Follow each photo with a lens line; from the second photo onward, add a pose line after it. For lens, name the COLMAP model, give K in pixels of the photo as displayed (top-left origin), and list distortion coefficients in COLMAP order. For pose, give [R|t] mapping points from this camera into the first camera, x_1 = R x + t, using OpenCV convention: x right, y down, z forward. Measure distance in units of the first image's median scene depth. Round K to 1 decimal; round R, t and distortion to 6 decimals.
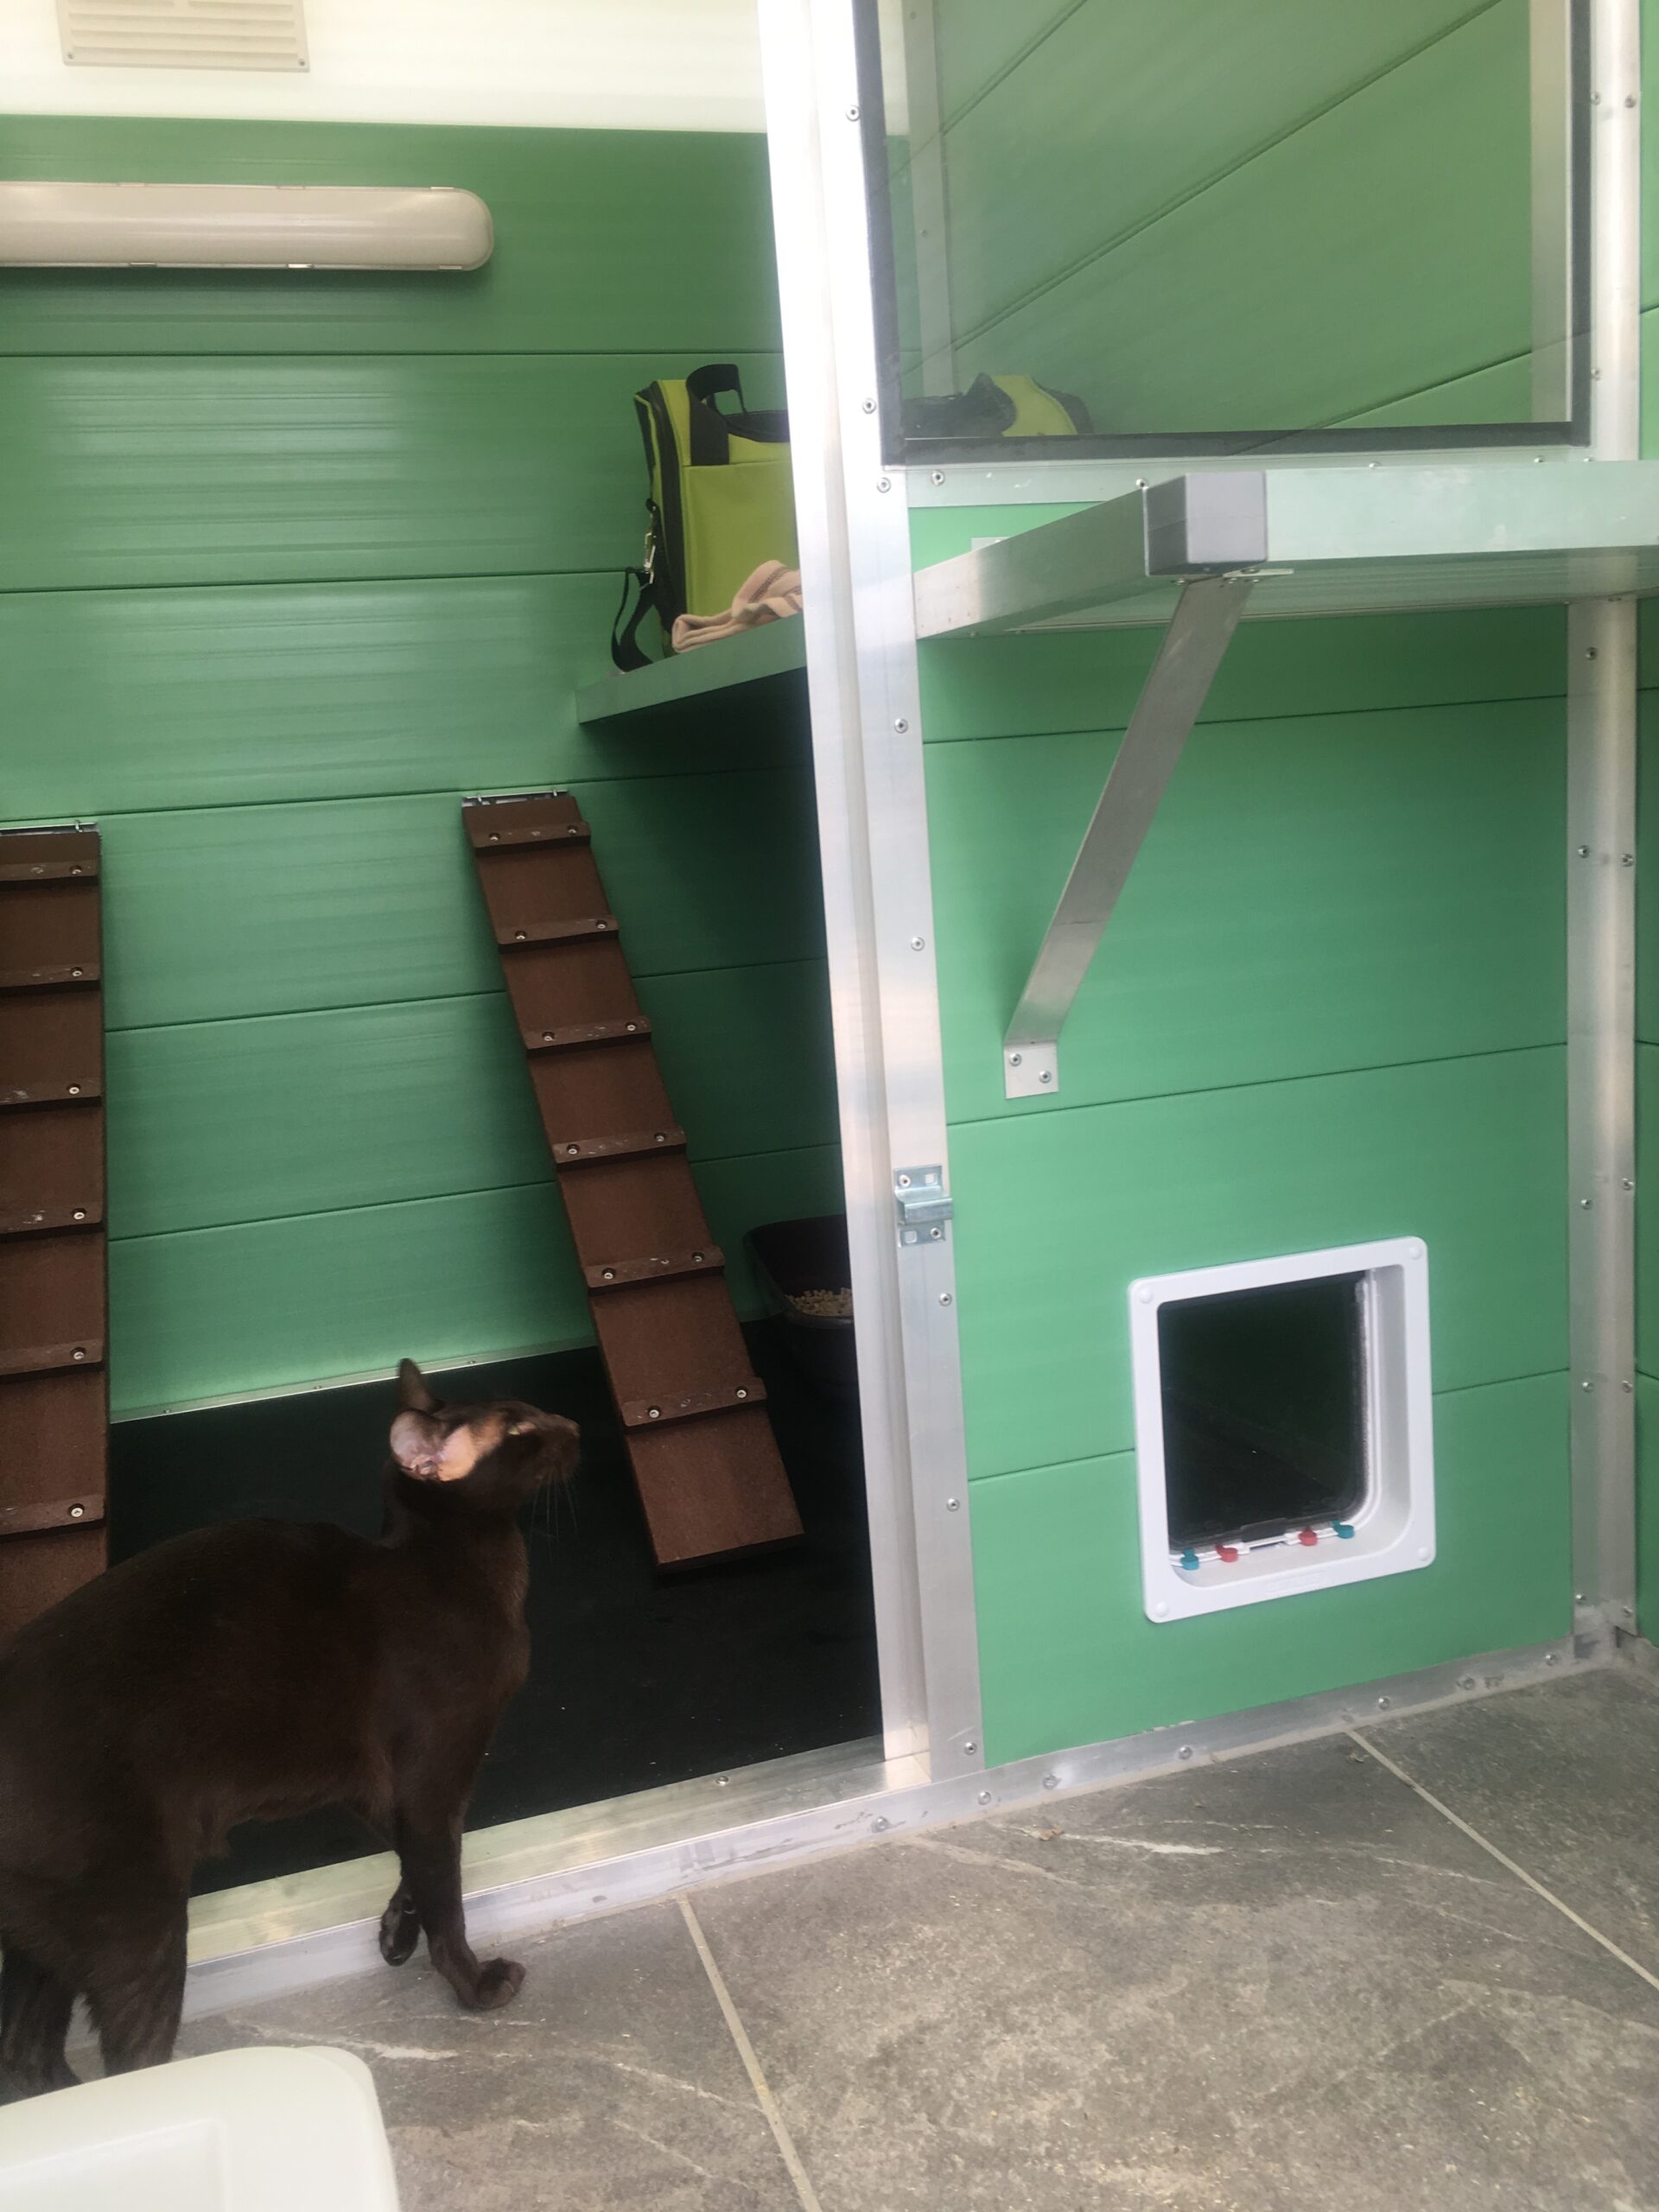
lens RADIAL K [[1724.7, 0, 841.5], [0, 1724.7, 1106.2], [0, 0, 1]] dist [0.002505, 0.001138]
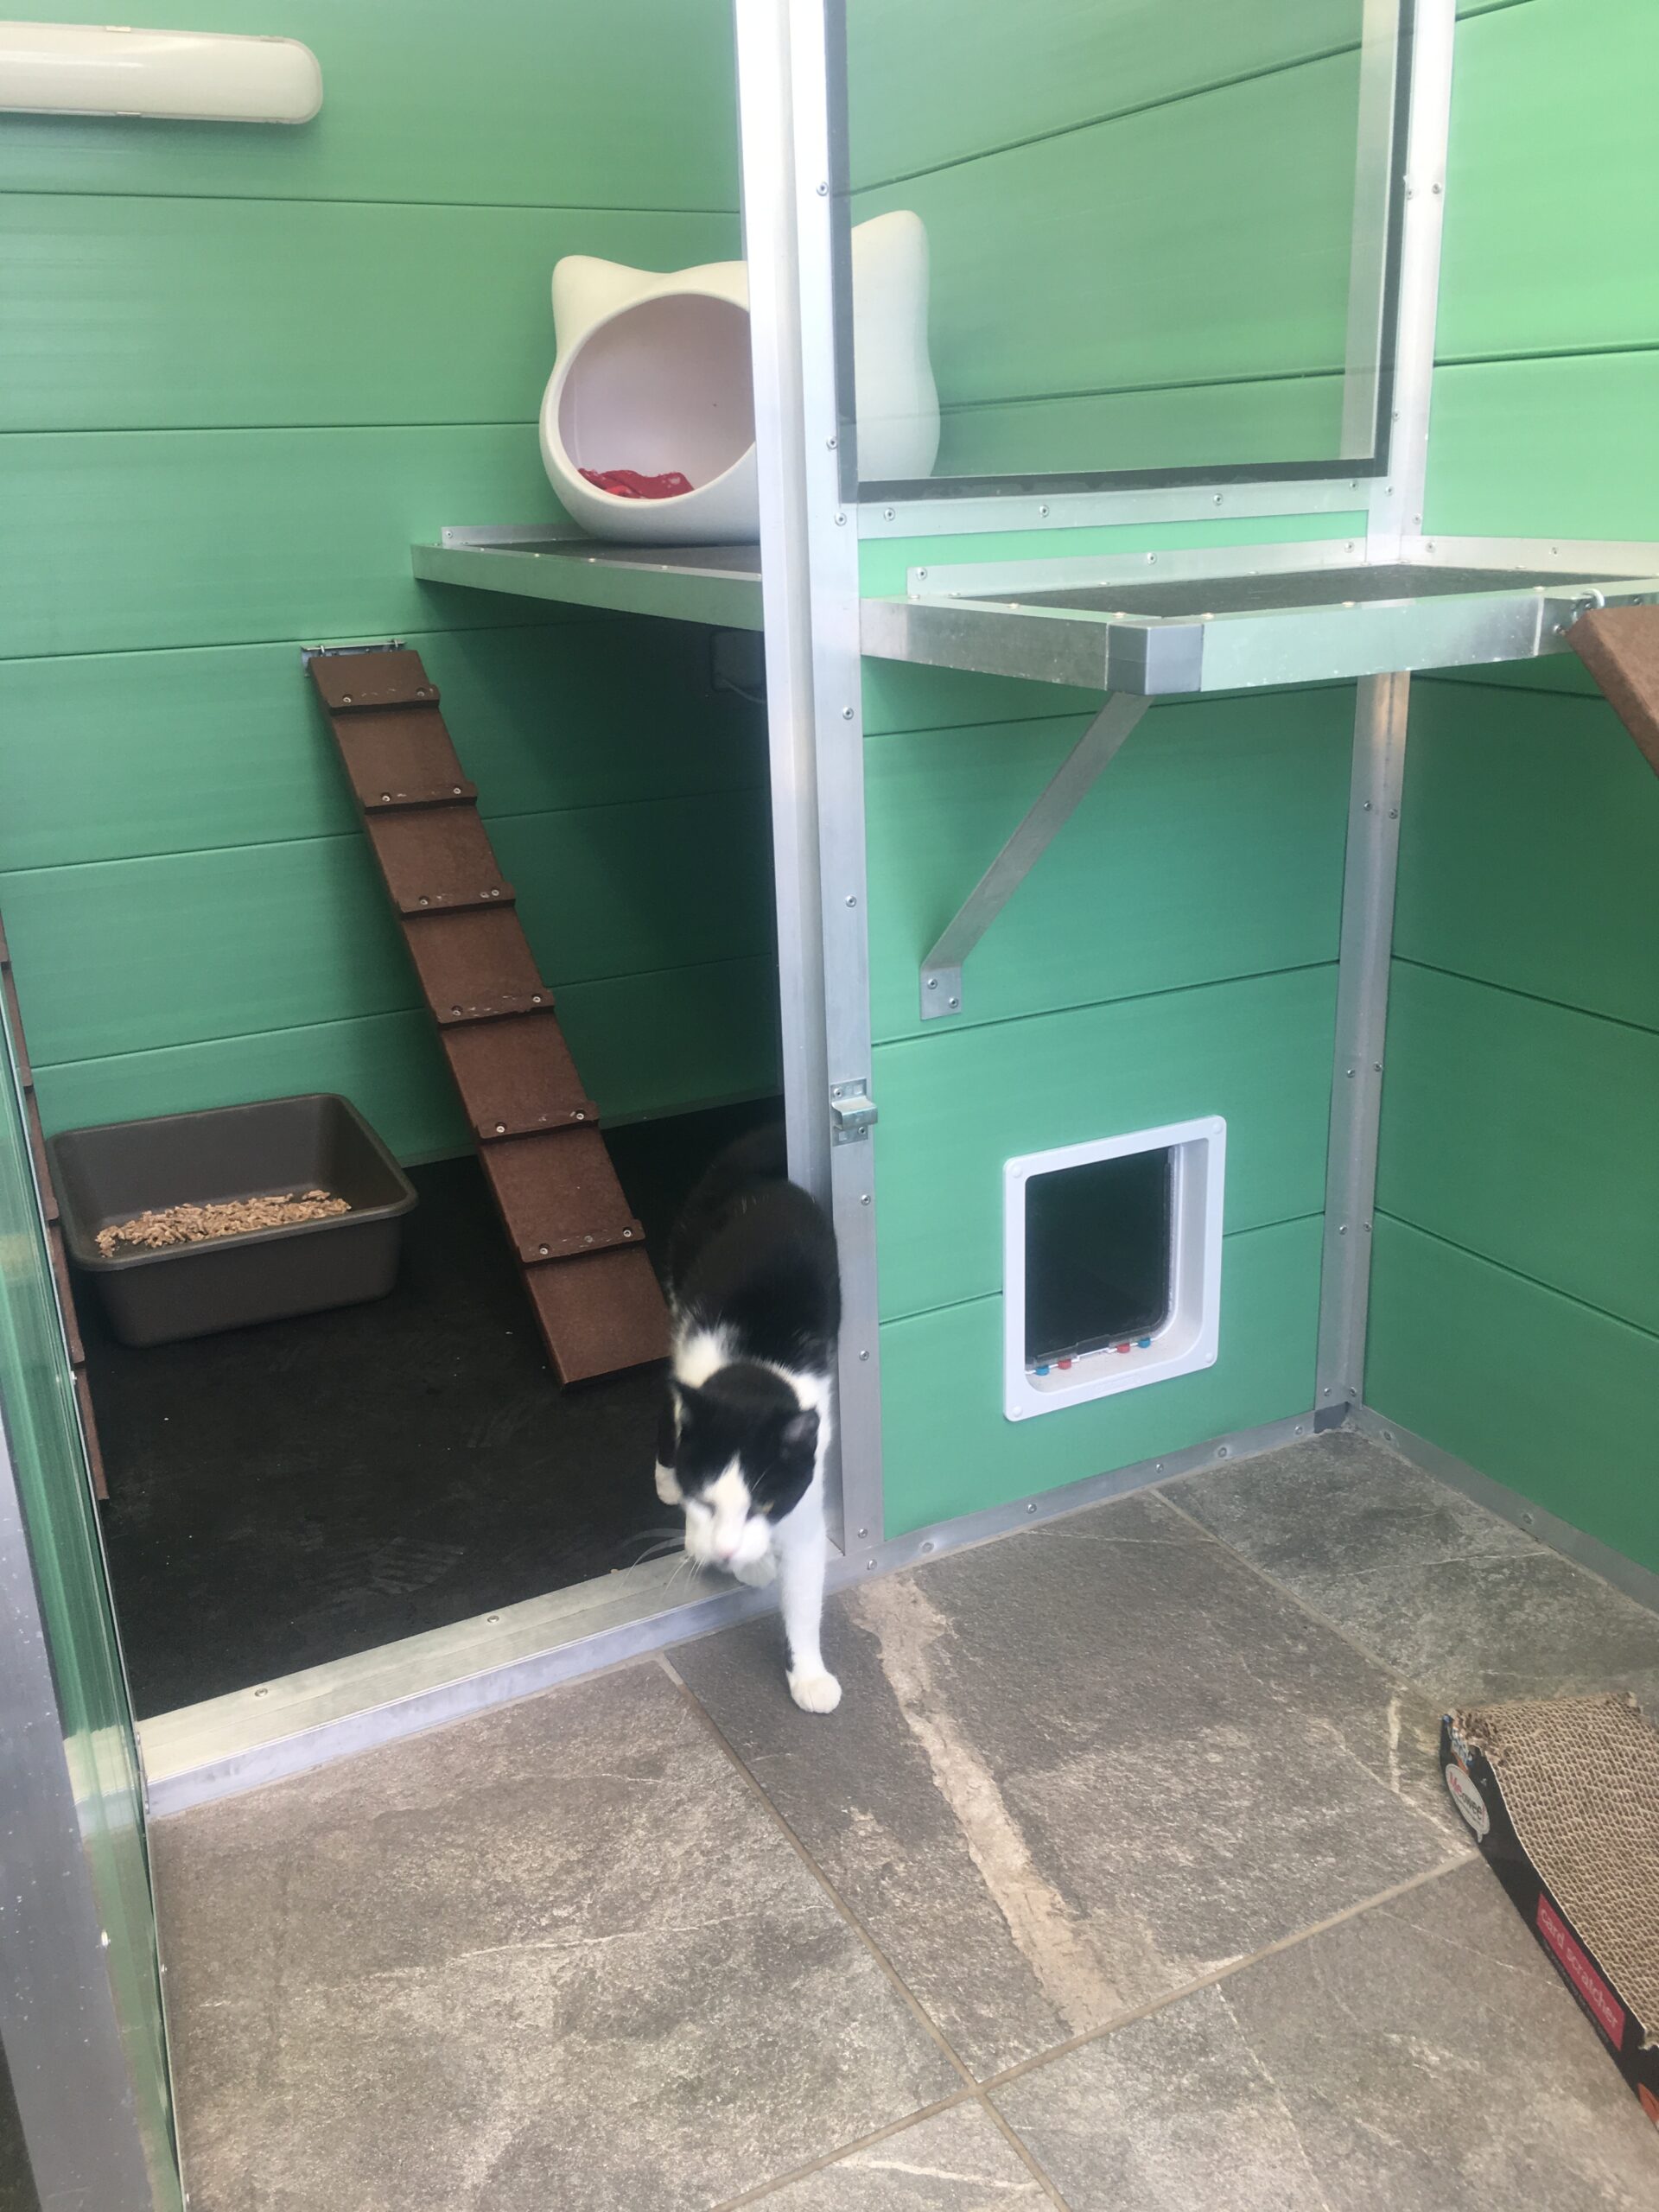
lens RADIAL K [[1881.3, 0, 805.5], [0, 1881.3, 1098.1], [0, 0, 1]] dist [0.023013, -0.016990]
pose [[0.982702, -0.017861, 0.184330, -0.216311], [-0.010402, 0.988444, 0.151228, -0.141712], [-0.184901, -0.150529, 0.971160, -0.276995]]
